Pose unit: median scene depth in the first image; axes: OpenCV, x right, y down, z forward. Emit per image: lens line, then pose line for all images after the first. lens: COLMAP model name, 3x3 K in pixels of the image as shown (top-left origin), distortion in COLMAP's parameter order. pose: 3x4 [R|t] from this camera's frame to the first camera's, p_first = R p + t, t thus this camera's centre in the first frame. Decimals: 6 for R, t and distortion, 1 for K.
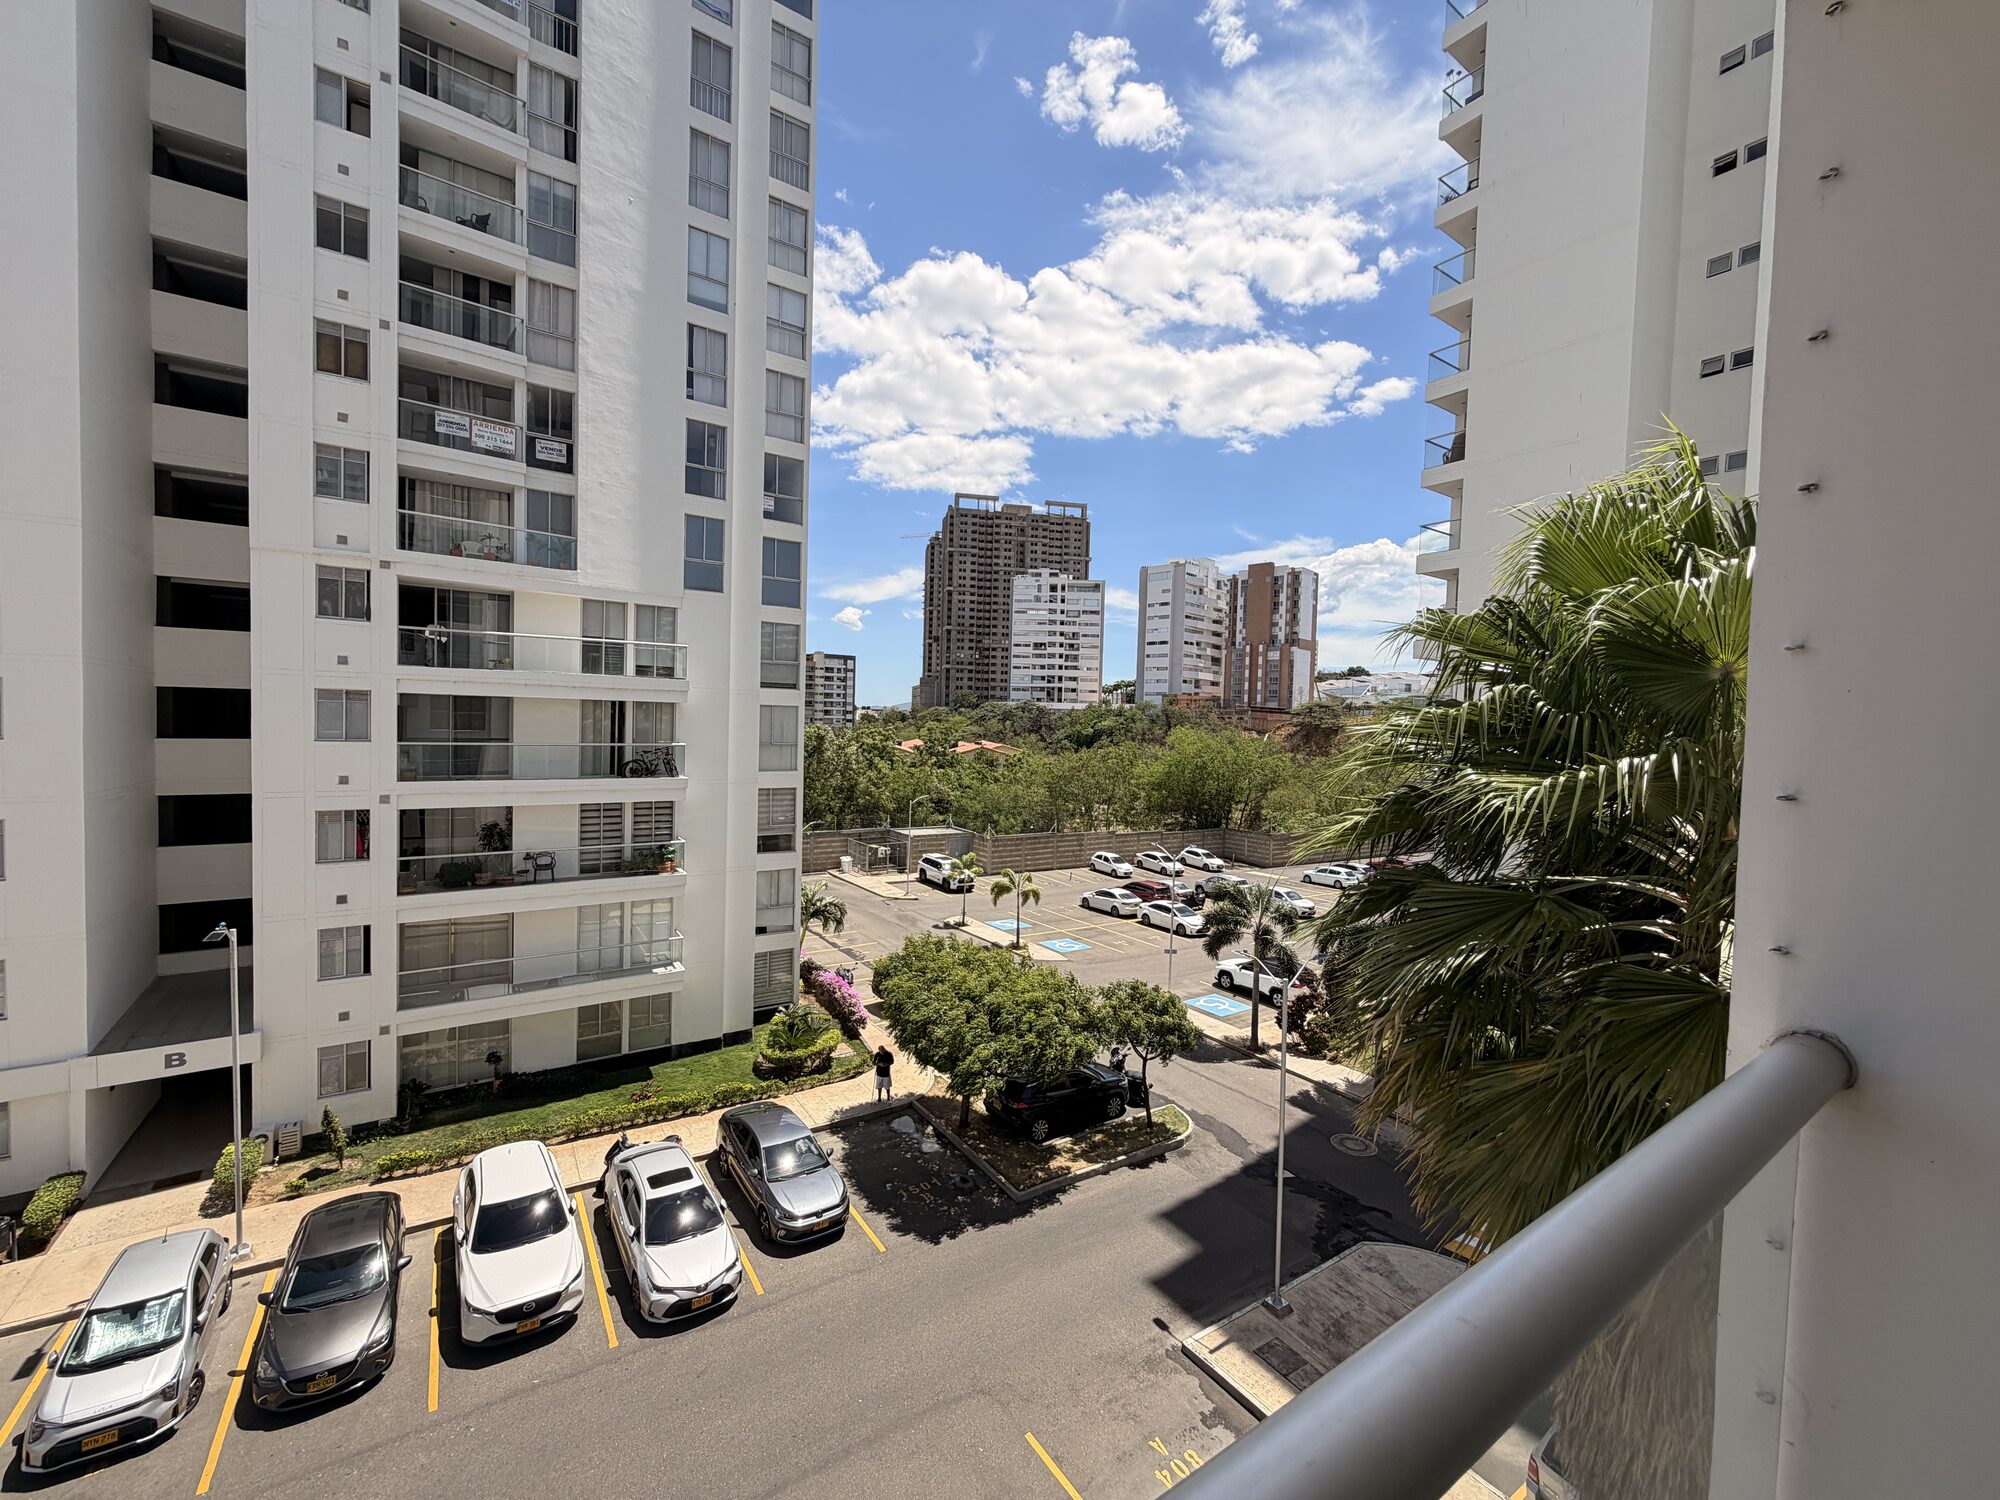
lens RADIAL K [[797.7, 0, 997.5], [0, 797.7, 746.9], [0, 0, 1]] dist [-0.000625, 0.000052]
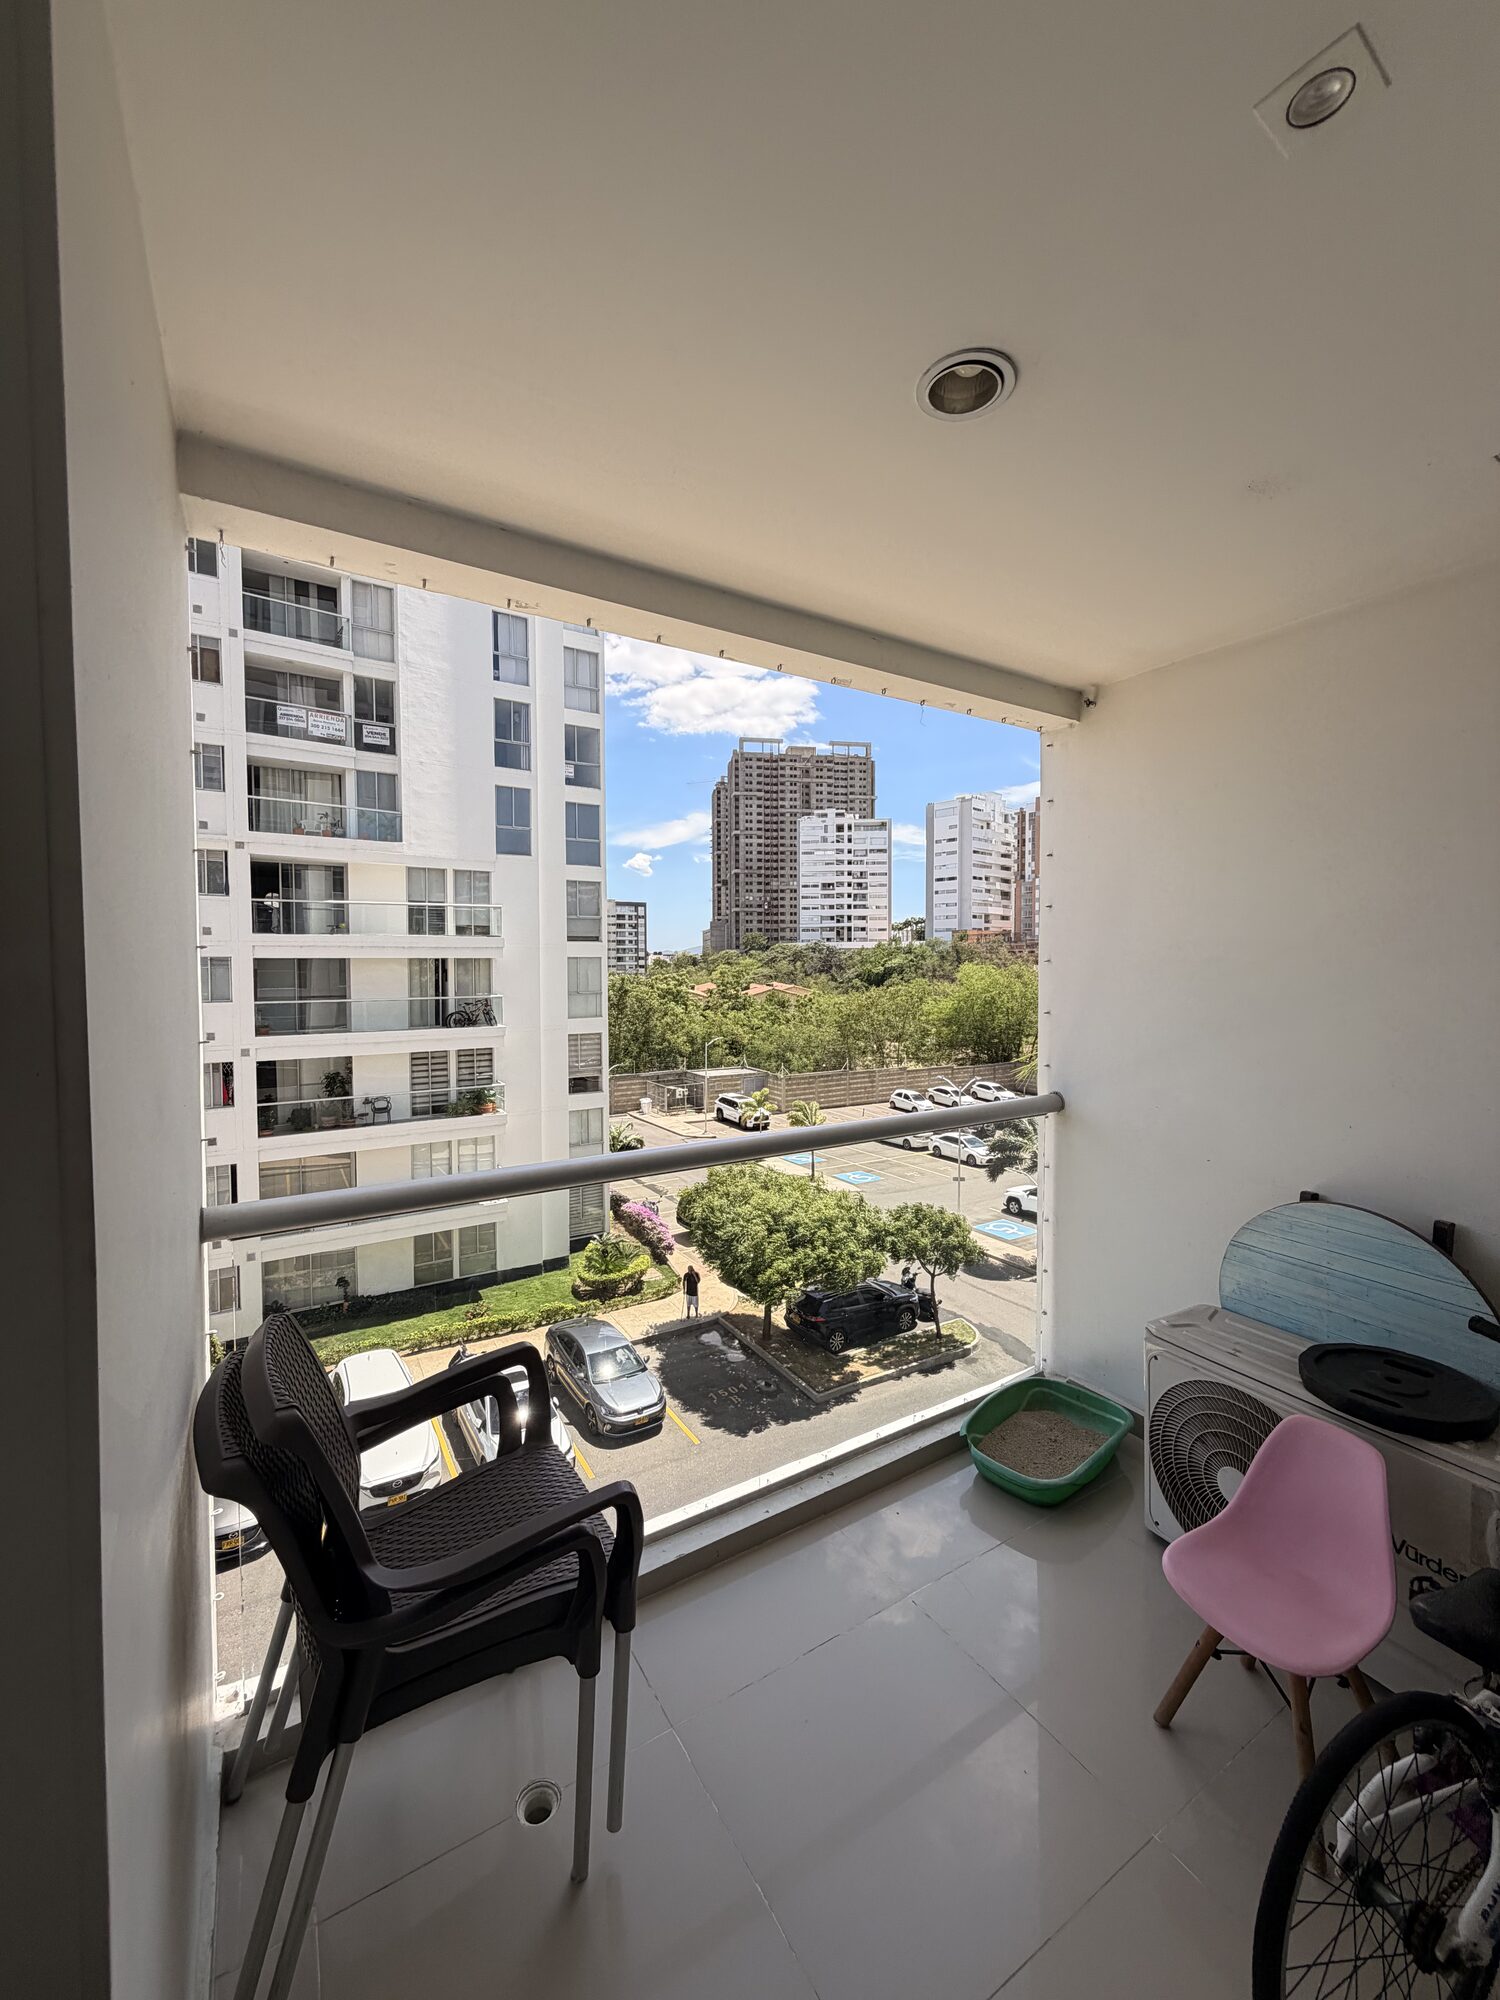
lens RADIAL K [[797.7, 0, 763.1], [0, 797.7, 989.5], [0, 0, 1]] dist [-0.000625, 0.000052]
pose [[0.999015, -0.029801, -0.032877, 0.003850], [0.029863, 0.999553, 0.001407, -0.003042], [0.032820, -0.002388, 0.999458, -0.090313]]
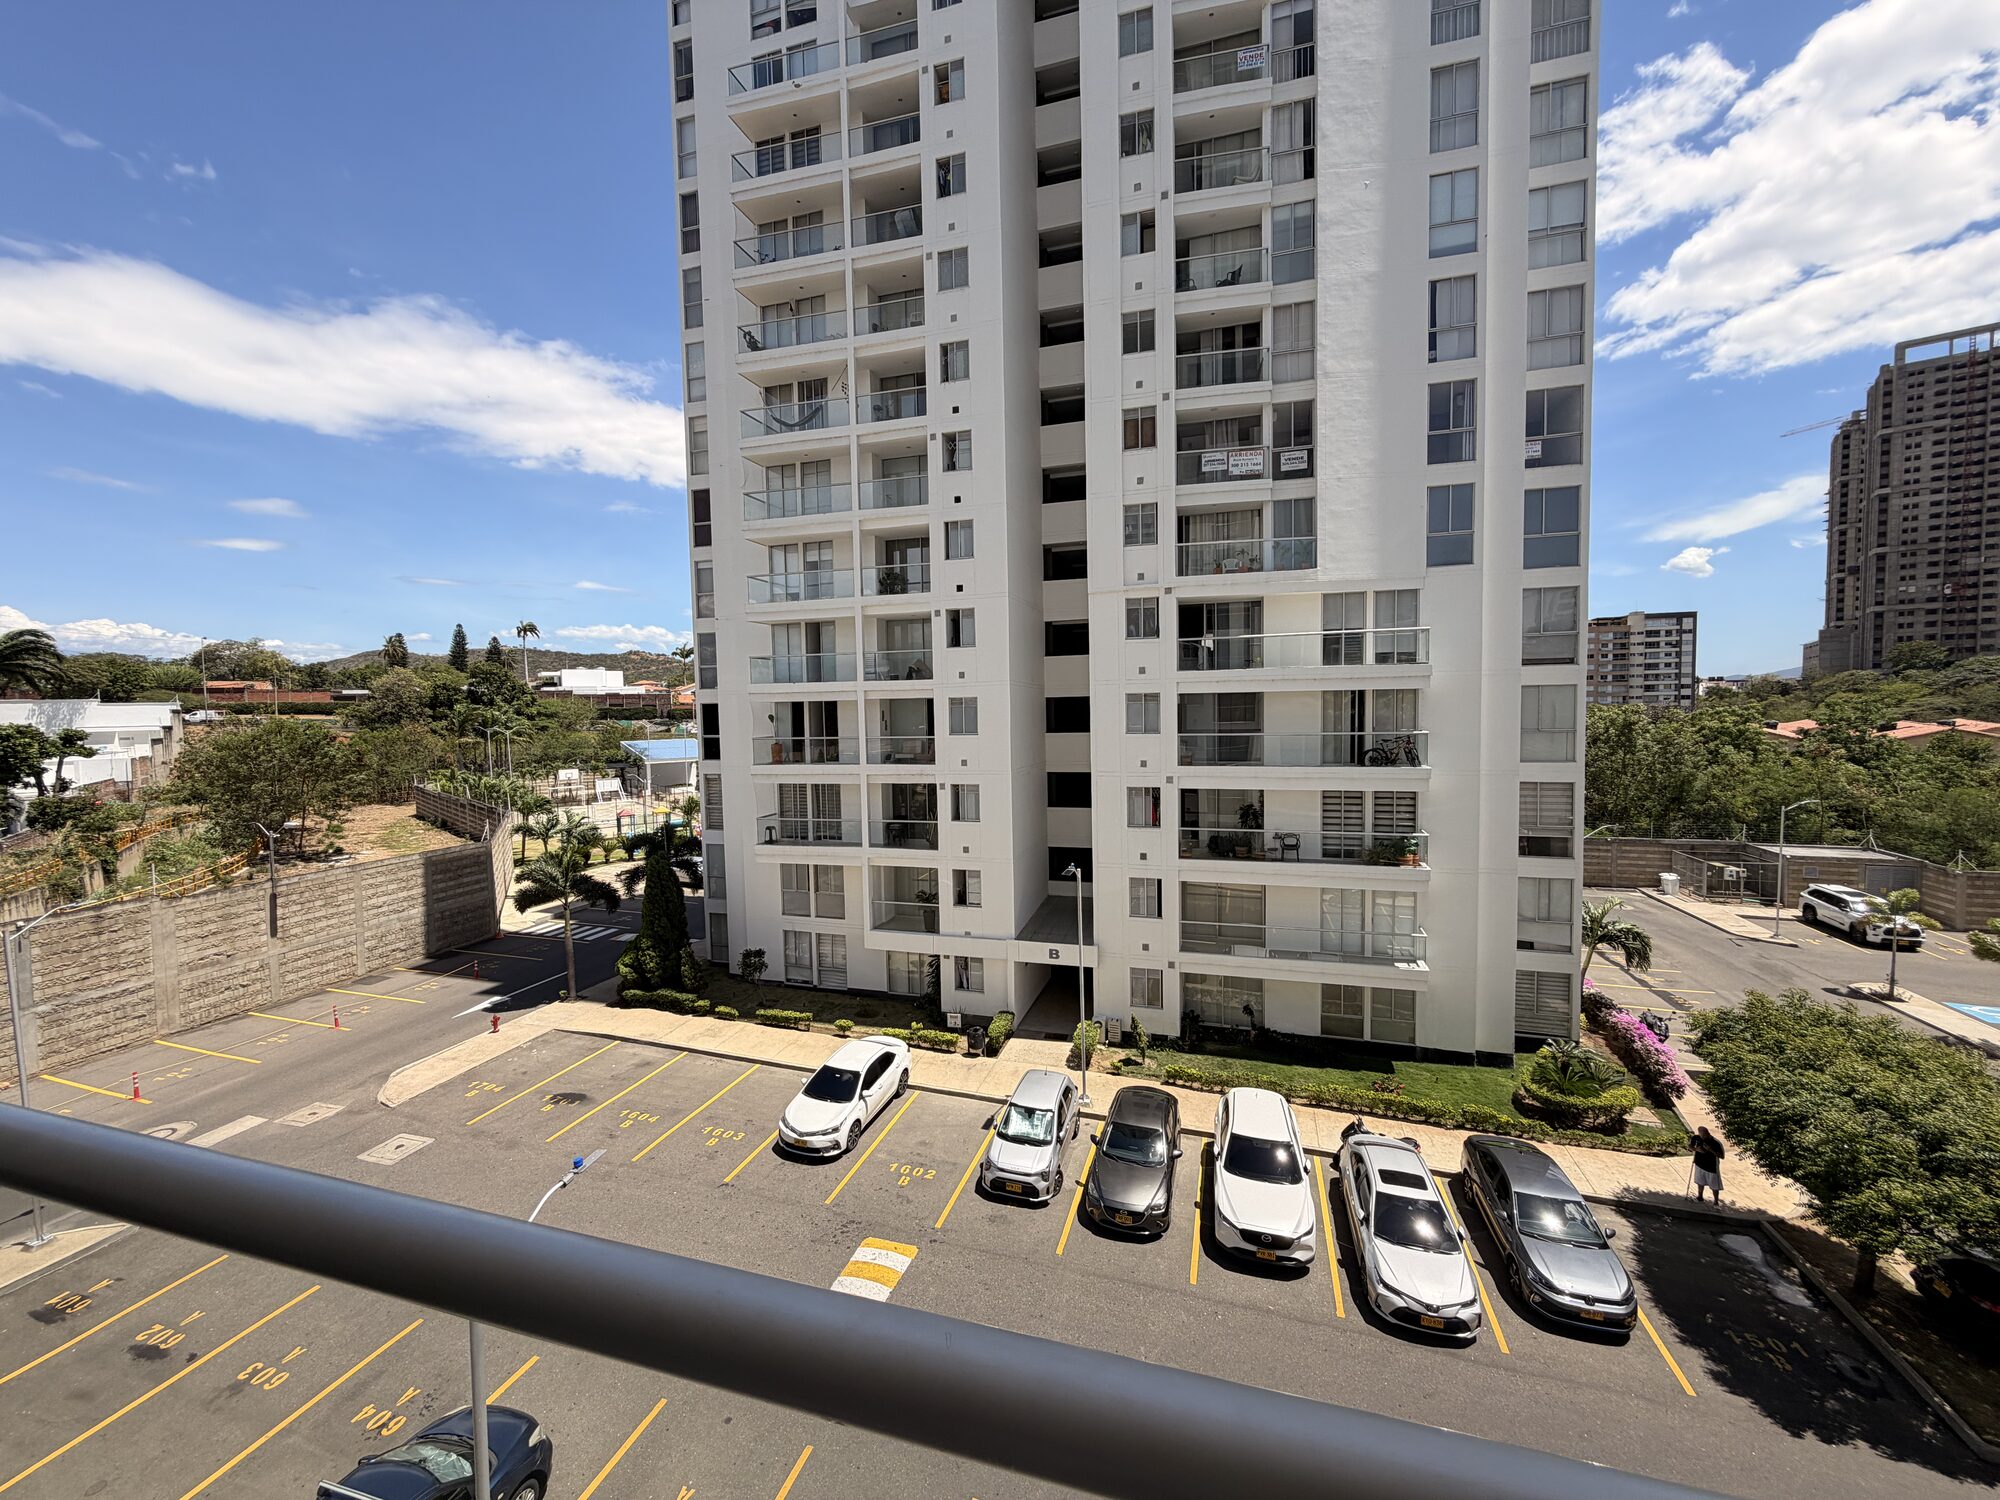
lens RADIAL K [[797.7, 0, 989.7], [0, 797.7, 746.8], [0, 0, 1]] dist [-0.000625, 0.000052]
pose [[0.618558, 0.001222, -0.785738, 0.030546], [0.010475, 0.999897, 0.009802, -0.000668], [0.785669, -0.014294, 0.618482, 0.008901]]
